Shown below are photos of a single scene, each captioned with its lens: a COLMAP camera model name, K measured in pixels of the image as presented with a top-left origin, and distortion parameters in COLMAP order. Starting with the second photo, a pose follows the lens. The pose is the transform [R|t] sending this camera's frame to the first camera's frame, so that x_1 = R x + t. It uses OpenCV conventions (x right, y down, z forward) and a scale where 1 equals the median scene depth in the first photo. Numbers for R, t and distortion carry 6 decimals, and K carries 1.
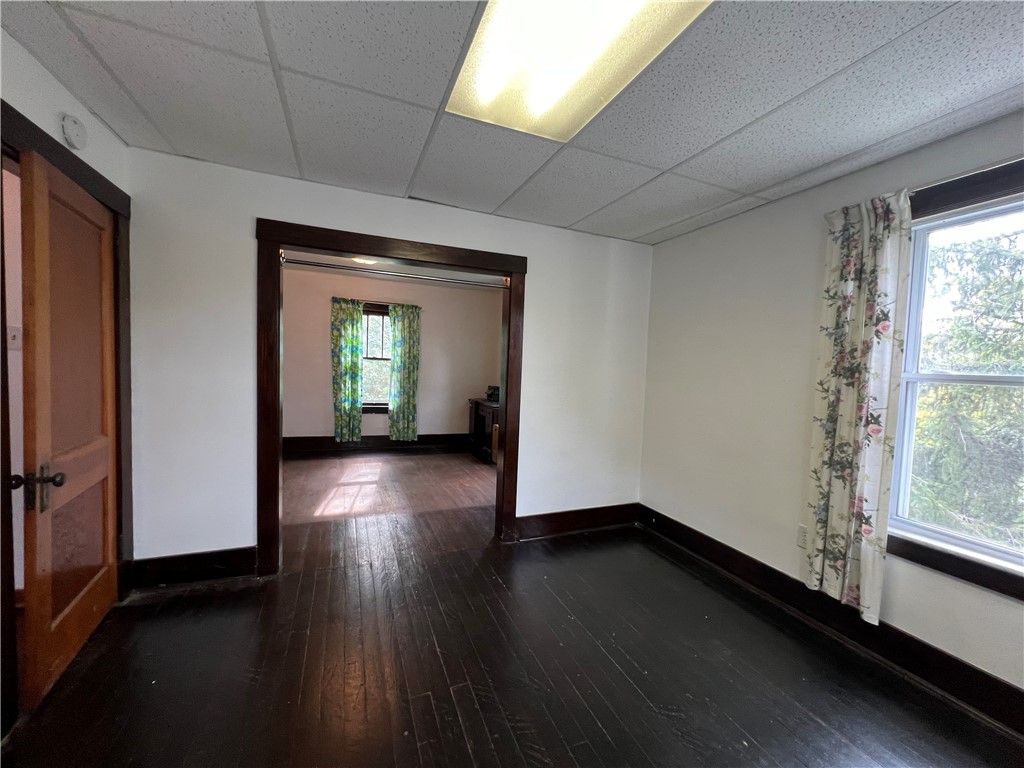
lens RADIAL K [[408.3, 0, 513.5], [0, 408.3, 386.3], [0, 0, 1]] dist [-0.002757, 0.000581]
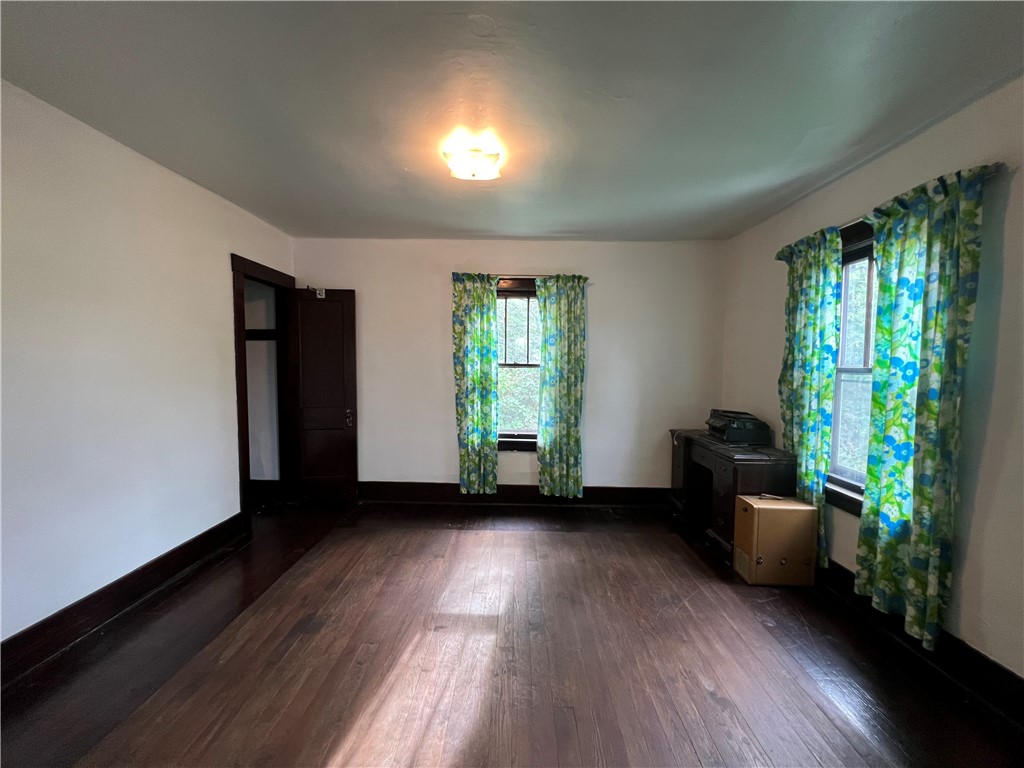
lens RADIAL K [[408.3, 0, 511.2], [0, 408.3, 387.4], [0, 0, 1]] dist [-0.002757, 0.000581]
pose [[0.918001, -0.006744, -0.396522, -0.095628], [0.007289, 0.999973, -0.000132, -0.033762], [0.396512, -0.002769, 0.918025, 0.418224]]
